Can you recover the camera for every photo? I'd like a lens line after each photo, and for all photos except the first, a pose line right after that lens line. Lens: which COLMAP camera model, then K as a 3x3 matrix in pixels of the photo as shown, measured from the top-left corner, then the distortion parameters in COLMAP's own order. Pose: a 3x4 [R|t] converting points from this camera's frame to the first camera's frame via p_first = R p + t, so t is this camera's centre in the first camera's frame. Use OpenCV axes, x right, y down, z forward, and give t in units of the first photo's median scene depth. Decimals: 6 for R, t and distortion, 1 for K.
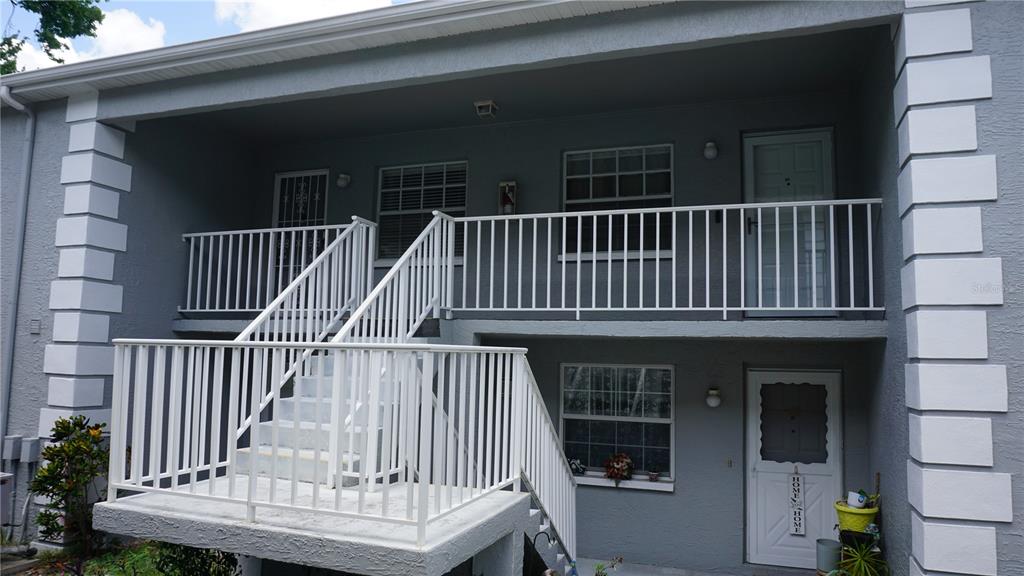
lens RADIAL K [[685.3, 0, 511.2], [0, 685.3, 288.5], [0, 0, 1]] dist [-0.057771, 0.029727]
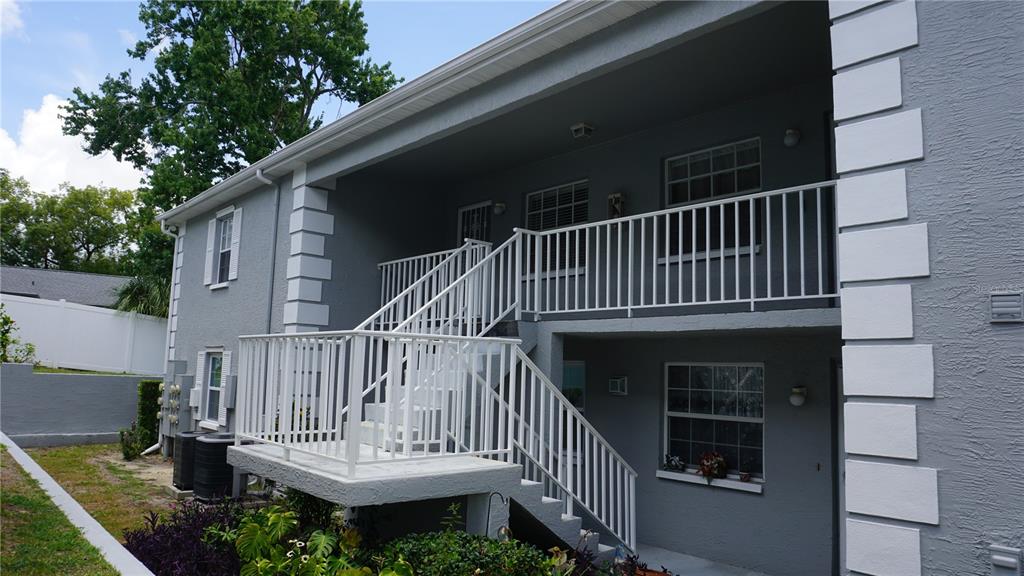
lens RADIAL K [[685.3, 0, 517.1], [0, 685.3, 288.6], [0, 0, 1]] dist [-0.057771, 0.029727]
pose [[0.881335, -0.053635, -0.469438, 0.425310], [0.039554, 0.998424, -0.039814, 0.034677], [0.470834, 0.016521, 0.882067, -0.019828]]
